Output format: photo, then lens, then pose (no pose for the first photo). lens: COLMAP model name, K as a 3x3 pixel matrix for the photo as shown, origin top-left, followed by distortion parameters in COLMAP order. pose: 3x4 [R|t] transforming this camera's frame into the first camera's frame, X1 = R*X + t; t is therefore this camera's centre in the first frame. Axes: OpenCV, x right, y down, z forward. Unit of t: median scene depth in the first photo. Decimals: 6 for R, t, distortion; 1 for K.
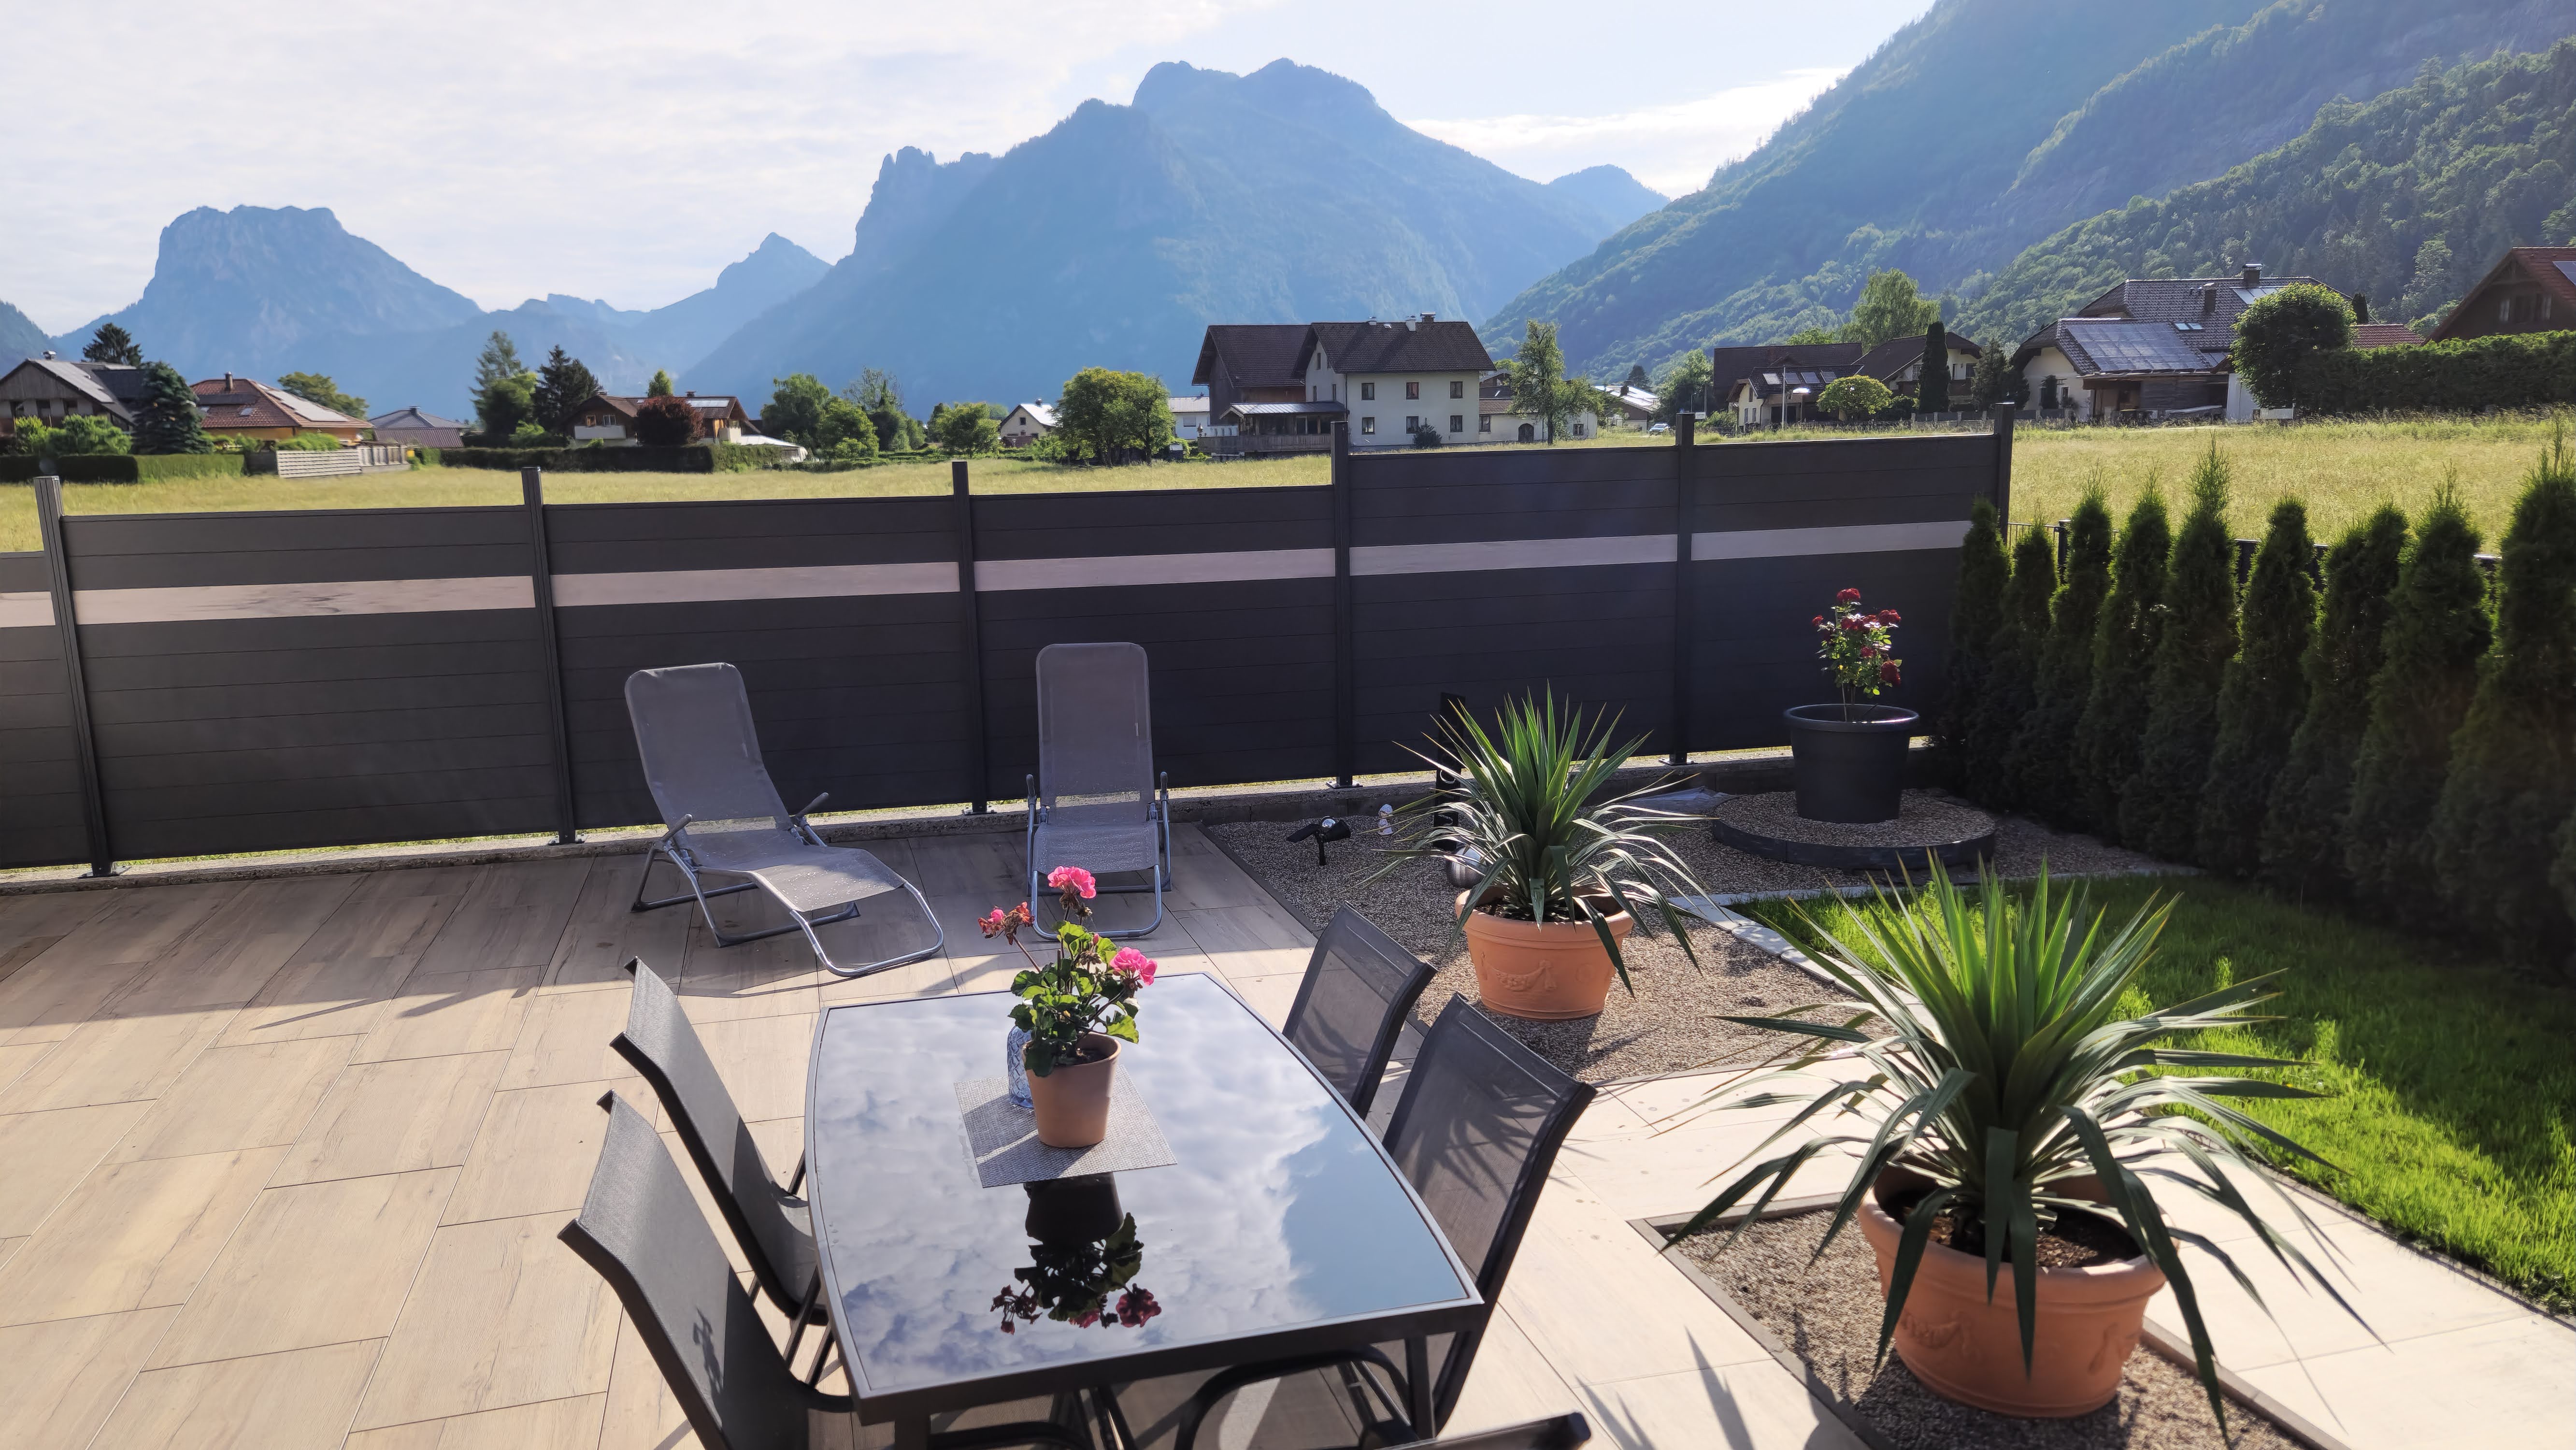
lens RADIAL K [[1747.5, 0, 1267.7], [0, 1747.5, 715.7], [0, 0, 1]] dist [0.063305, -0.007779]
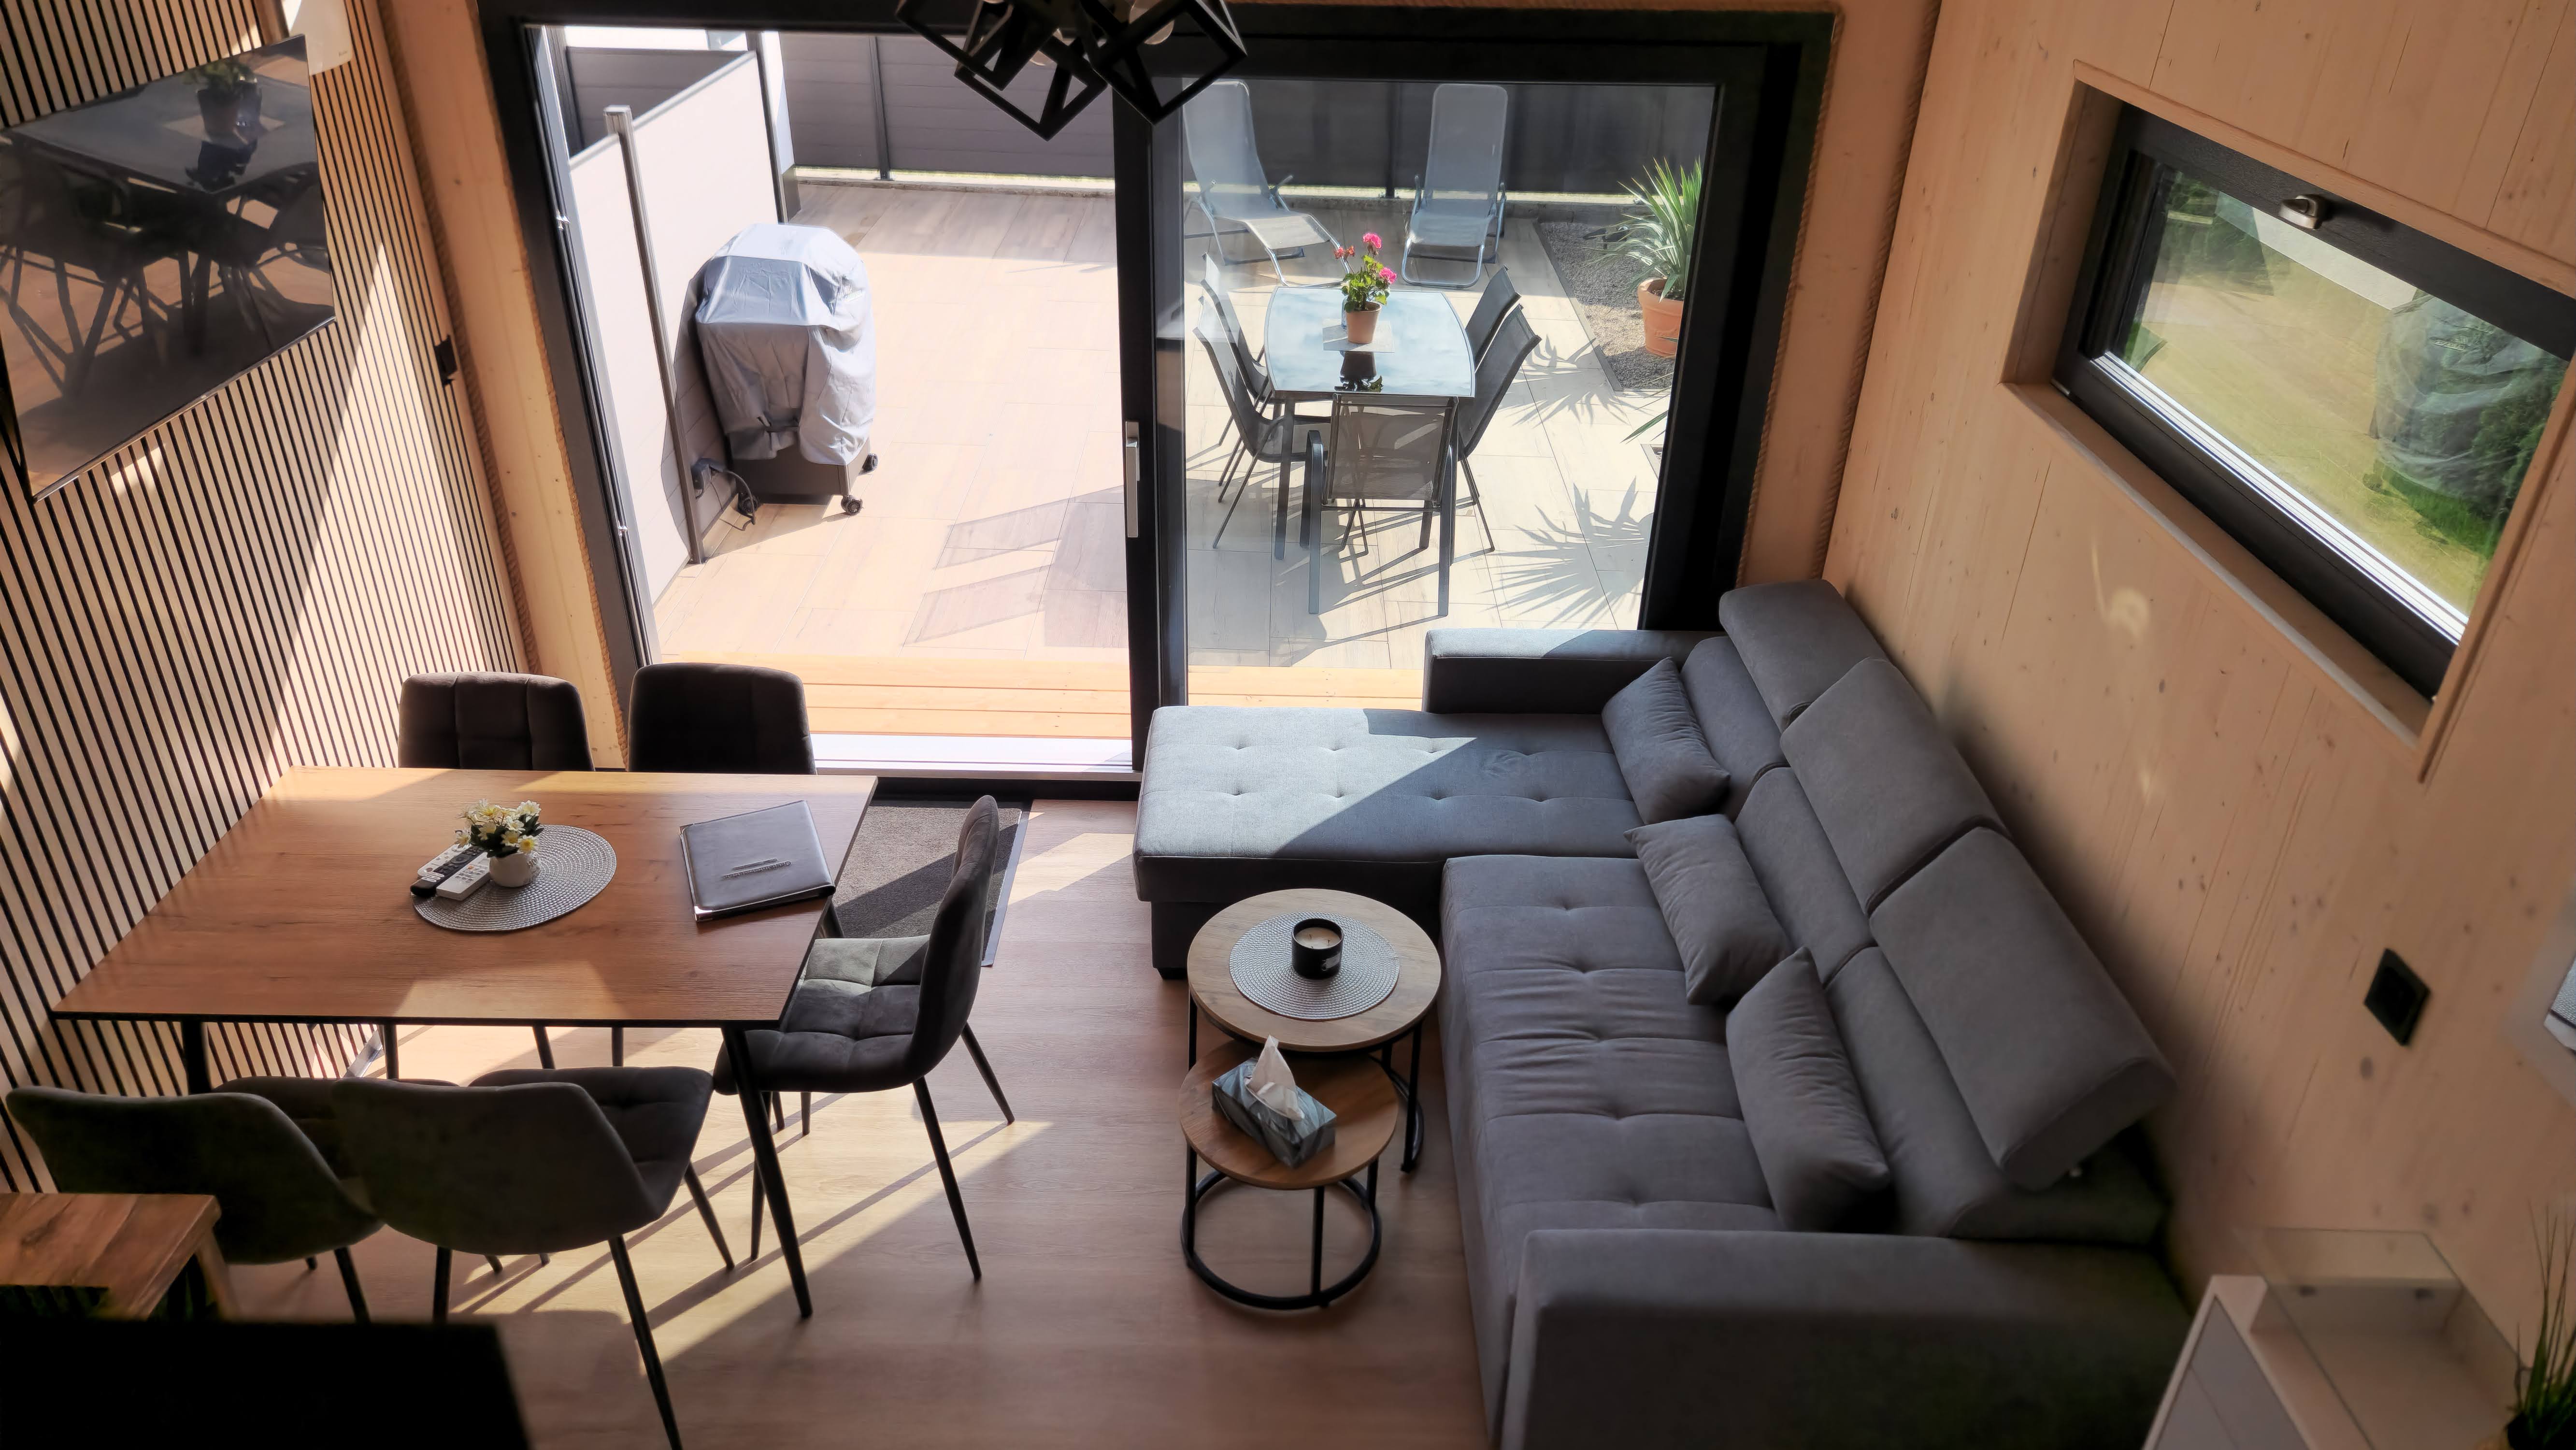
lens RADIAL K [[1747.5, 0, 1306.2], [0, 1747.5, 726.7], [0, 0, 1]] dist [0.063305, -0.007779]
pose [[0.964977, 0.164653, -0.204226, 0.158488], [-0.083950, 0.931379, 0.354239, -0.051876], [0.248538, -0.324688, 0.912582, -0.577545]]
